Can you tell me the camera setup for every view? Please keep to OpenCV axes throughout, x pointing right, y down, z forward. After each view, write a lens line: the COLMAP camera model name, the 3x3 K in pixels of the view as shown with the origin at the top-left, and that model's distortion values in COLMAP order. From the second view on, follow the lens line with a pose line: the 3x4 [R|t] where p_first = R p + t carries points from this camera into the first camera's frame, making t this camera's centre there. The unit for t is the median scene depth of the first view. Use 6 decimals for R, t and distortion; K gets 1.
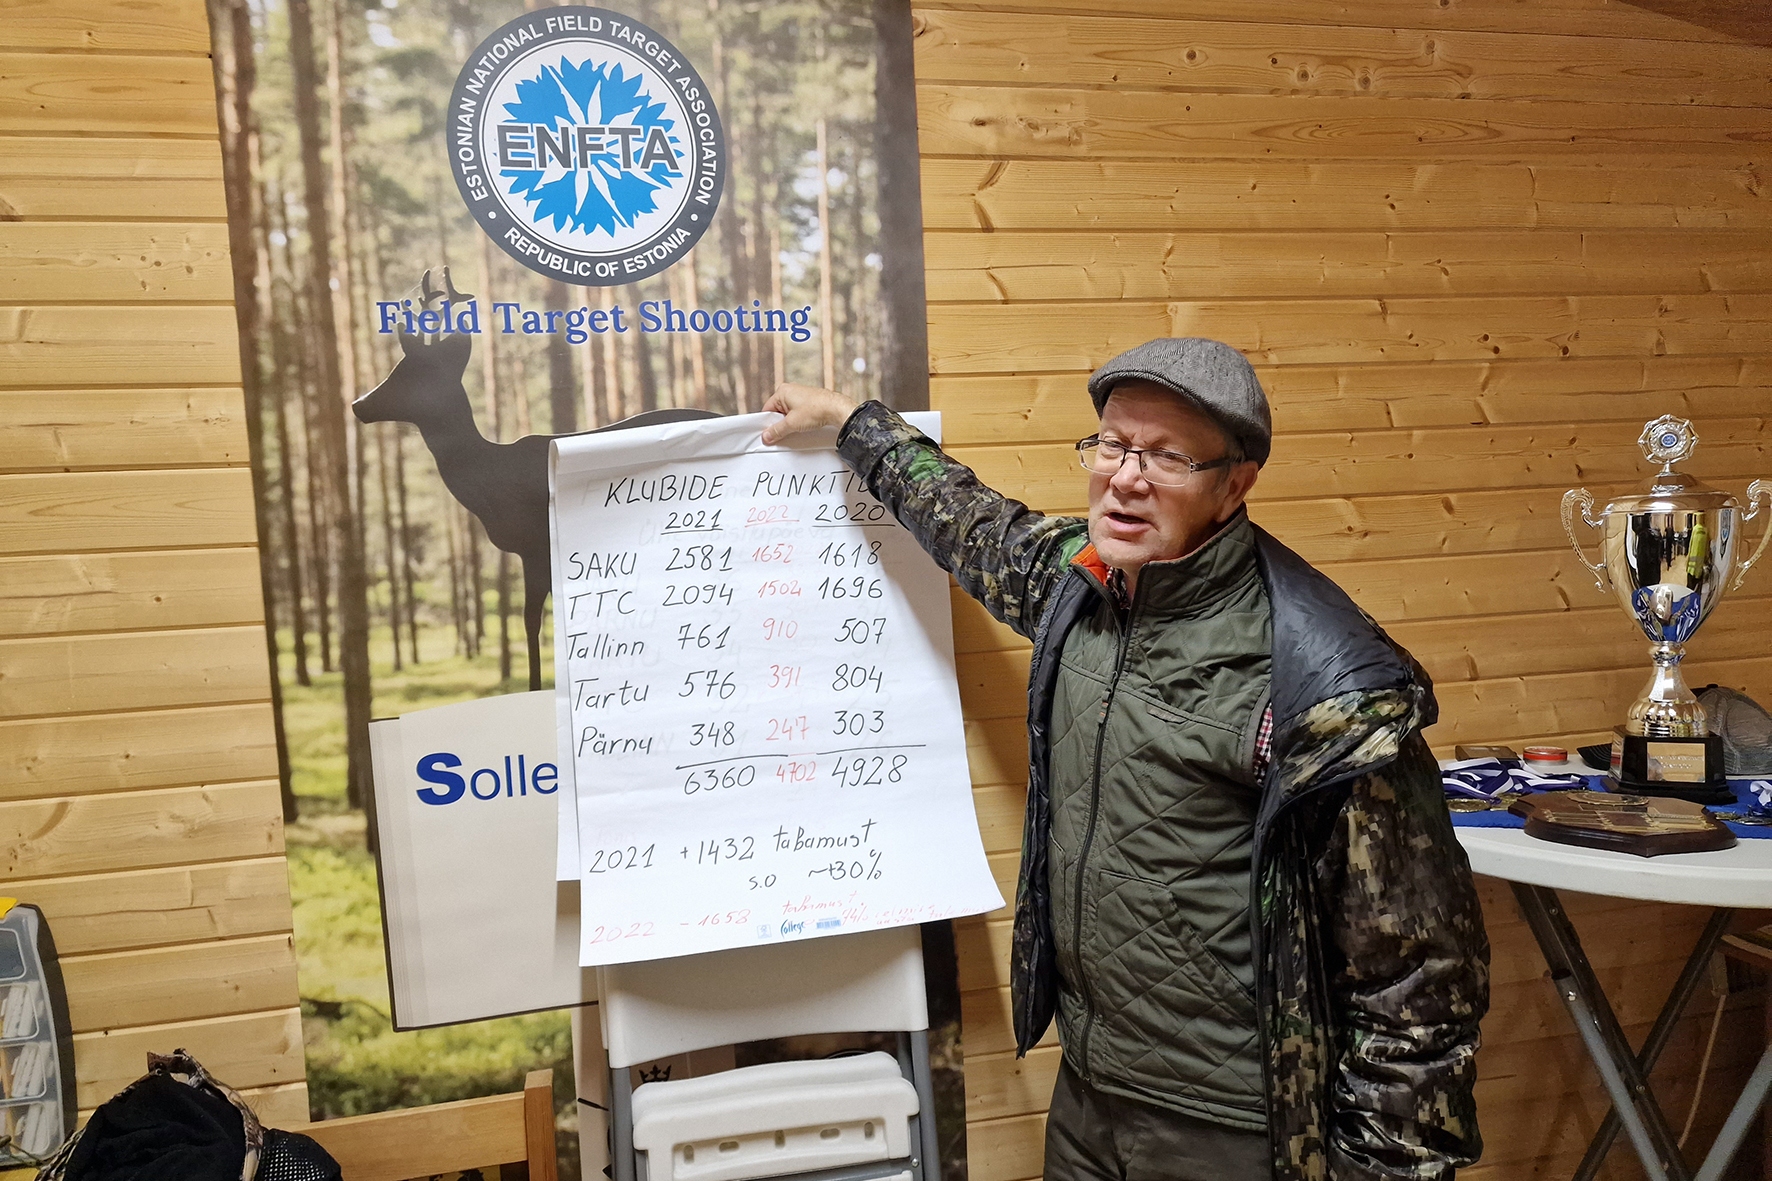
lens RADIAL K [[1106.5, 0, 887.7], [0, 1106.5, 599.4], [0, 0, 1]] dist [0.017157, -0.016687]
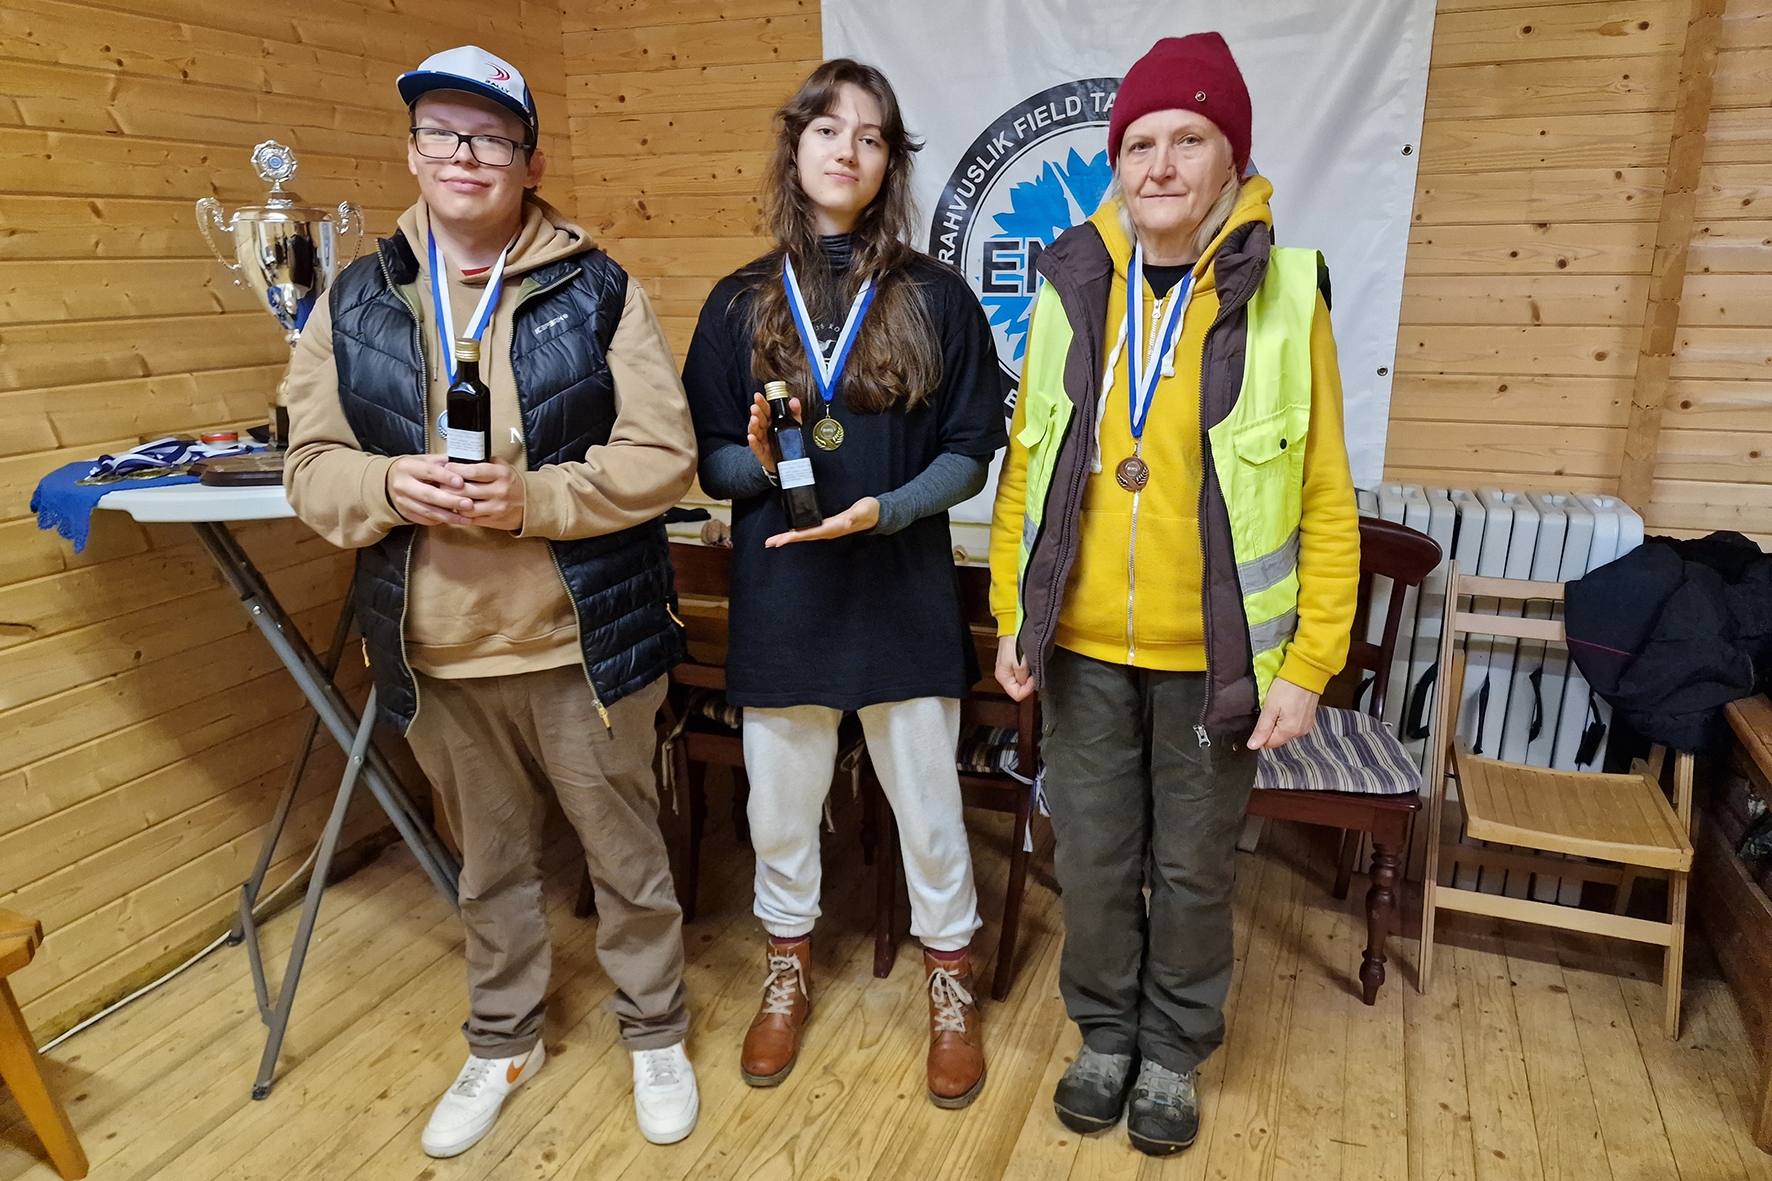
lens RADIAL K [[1186.5, 0, 889.6], [0, 1186.5, 584.0], [0, 0, 1]] dist [0.061081, -0.059246]
pose [[0.531652, -0.180110, 0.827591, -0.109649], [0.039328, 0.981323, 0.188302, 0.079498], [-0.846049, -0.067563, 0.528806, -0.276167]]
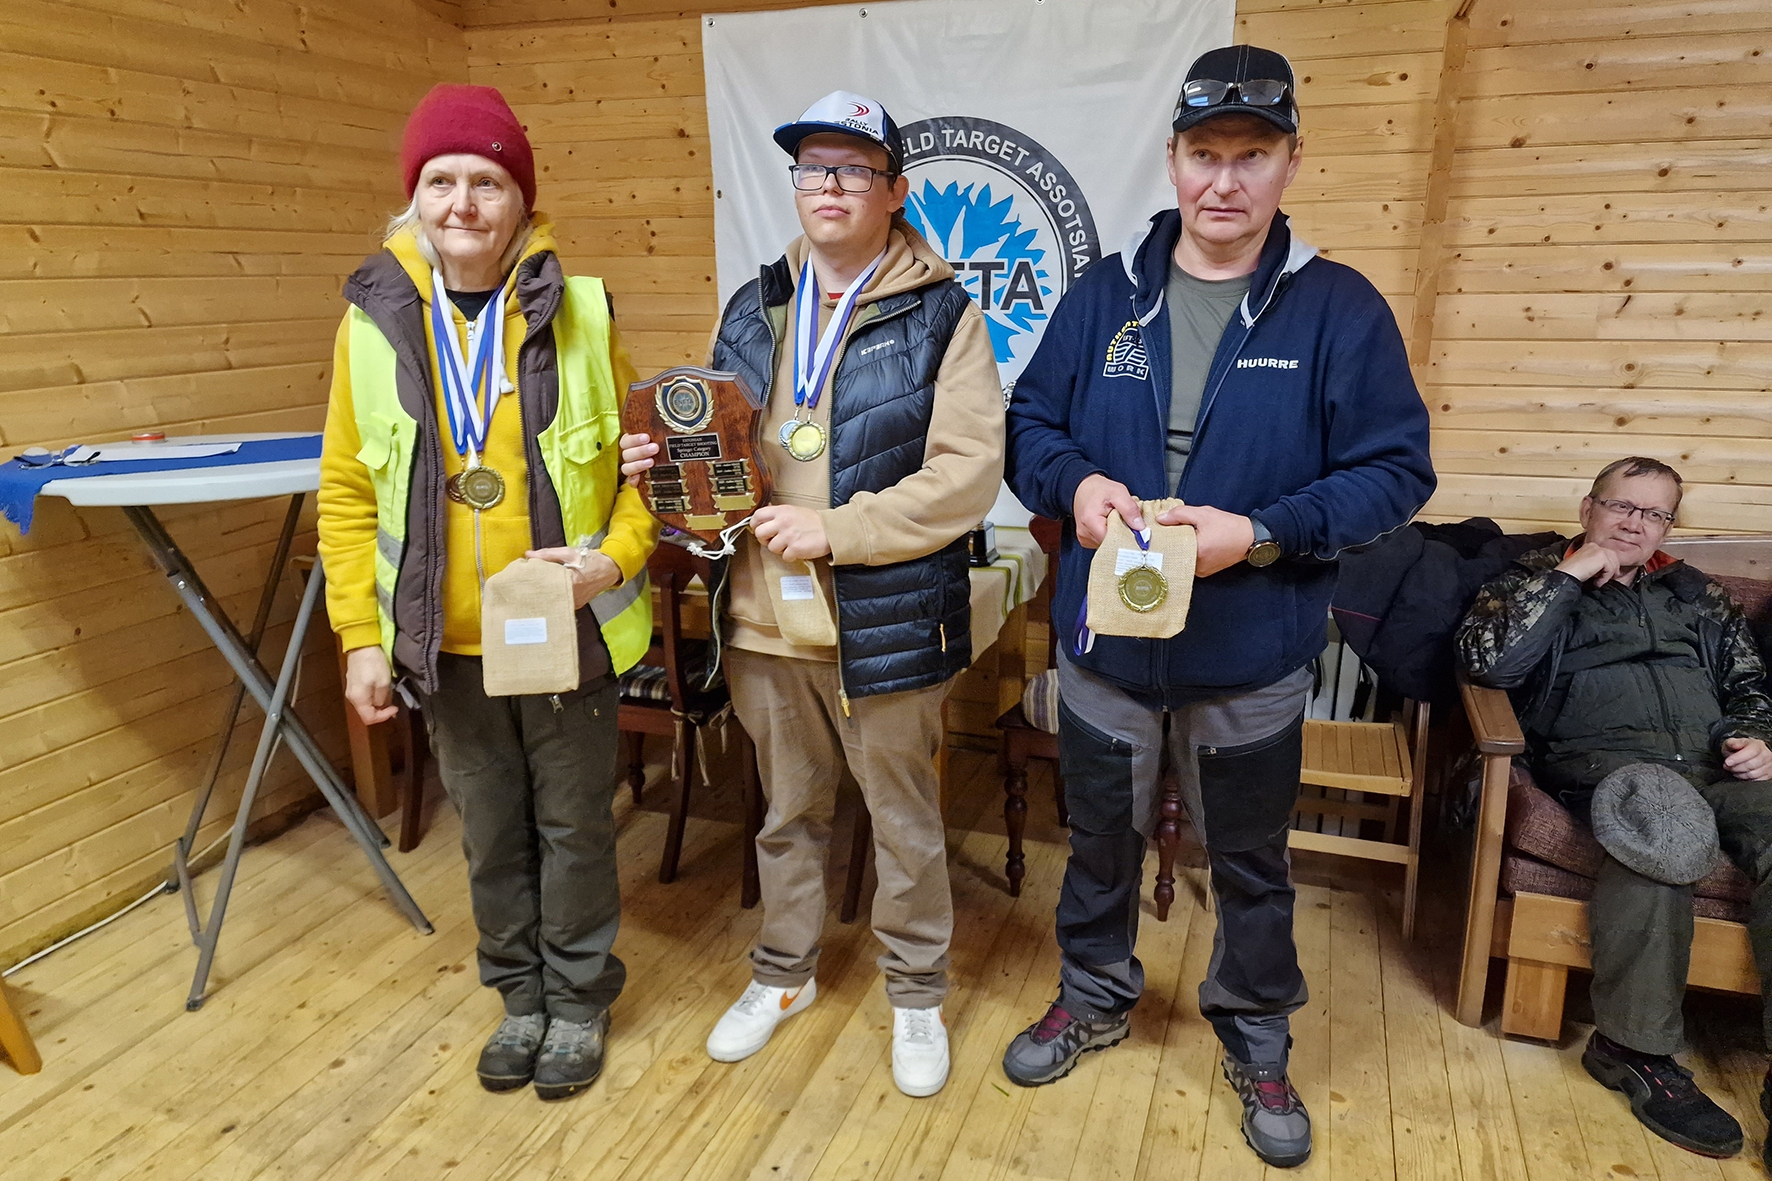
lens RADIAL K [[1186.5, 0, 892.1], [0, 1186.5, 616.5], [0, 0, 1]] dist [0.061081, -0.059246]
pose [[0.501846, -0.197082, 0.842205, -0.207496], [0.040134, 0.977953, 0.204933, 0.089078], [-0.864025, -0.069044, 0.498692, -0.480952]]
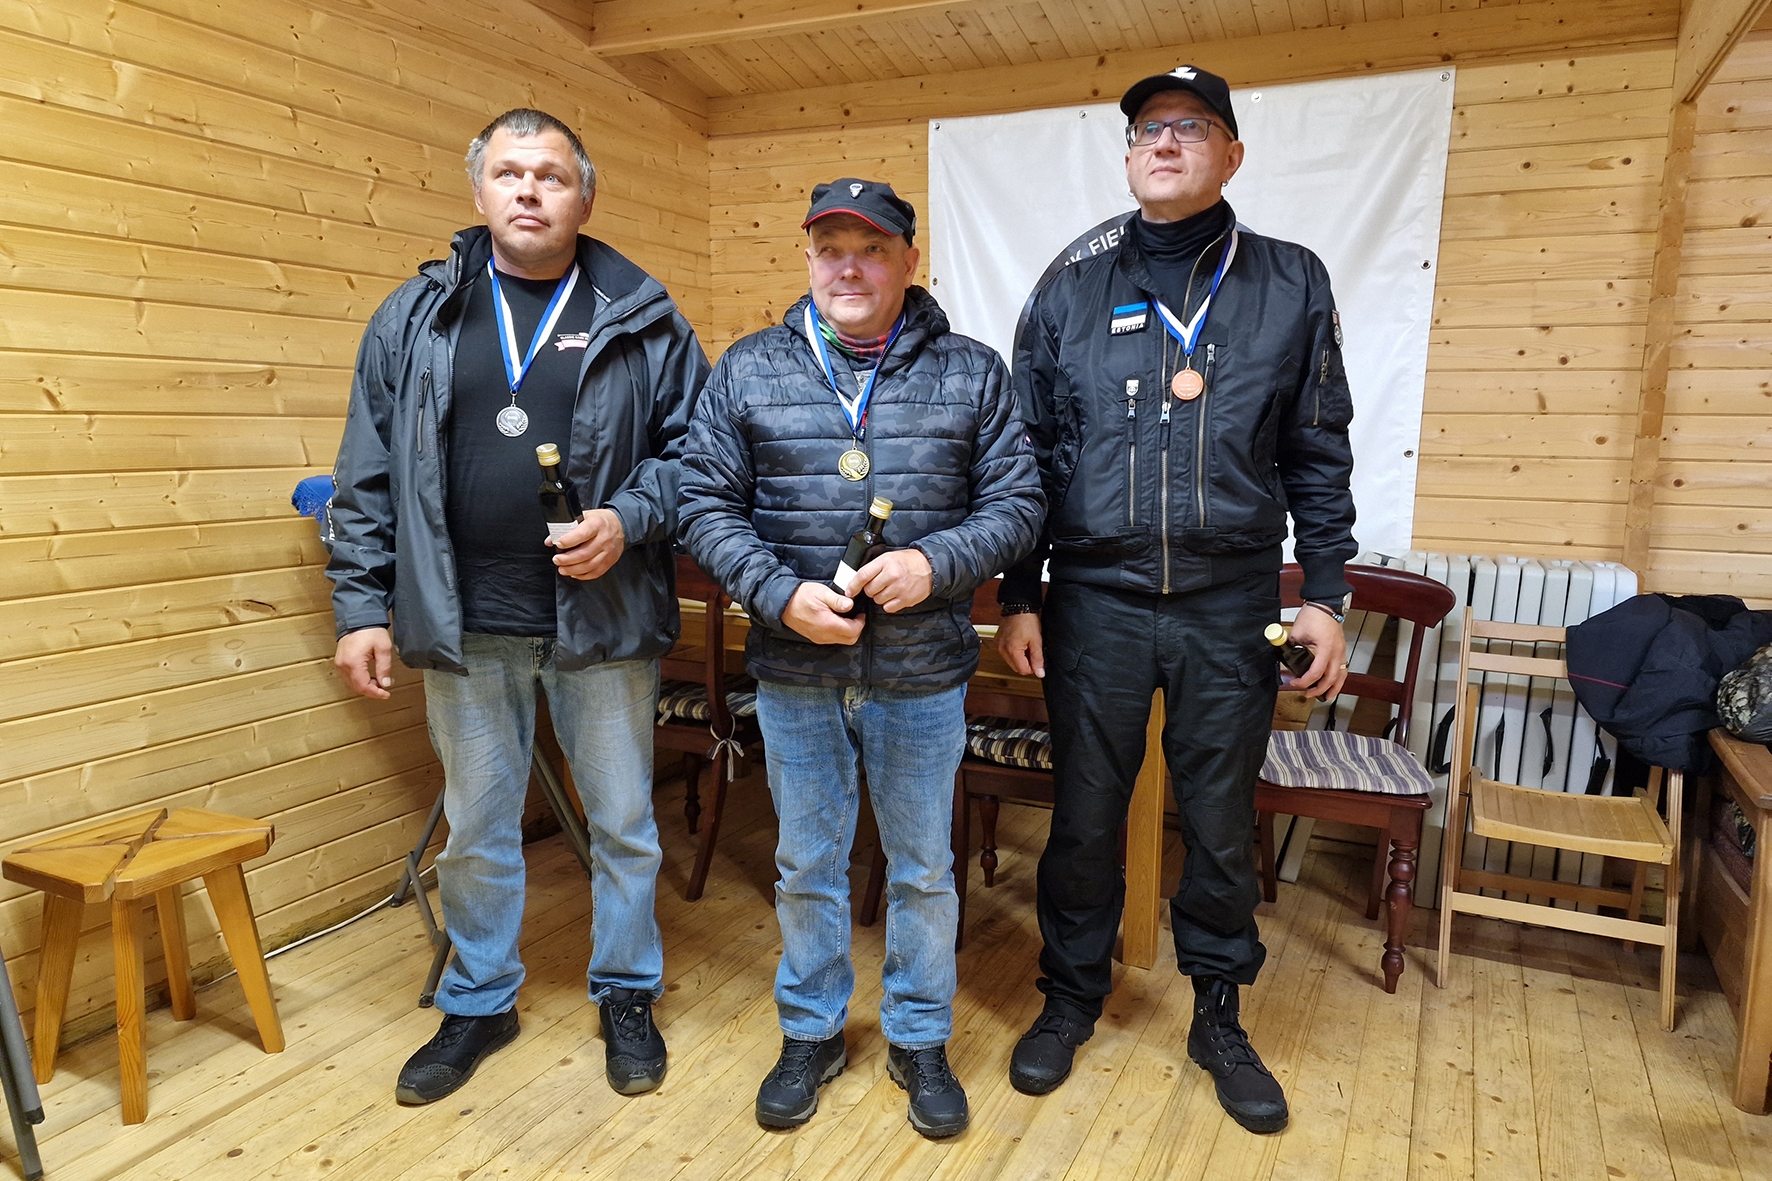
lens RADIAL K [[1186.5, 0, 905.3], [0, 1186.5, 611.1], [0, 0, 1]] dist [0.061081, -0.059246]
pose [[0.579698, -0.069935, 0.811825, -0.310280], [0.011953, 0.996933, 0.077346, 0.206456], [-0.814744, -0.035133, 0.578755, -0.396745]]
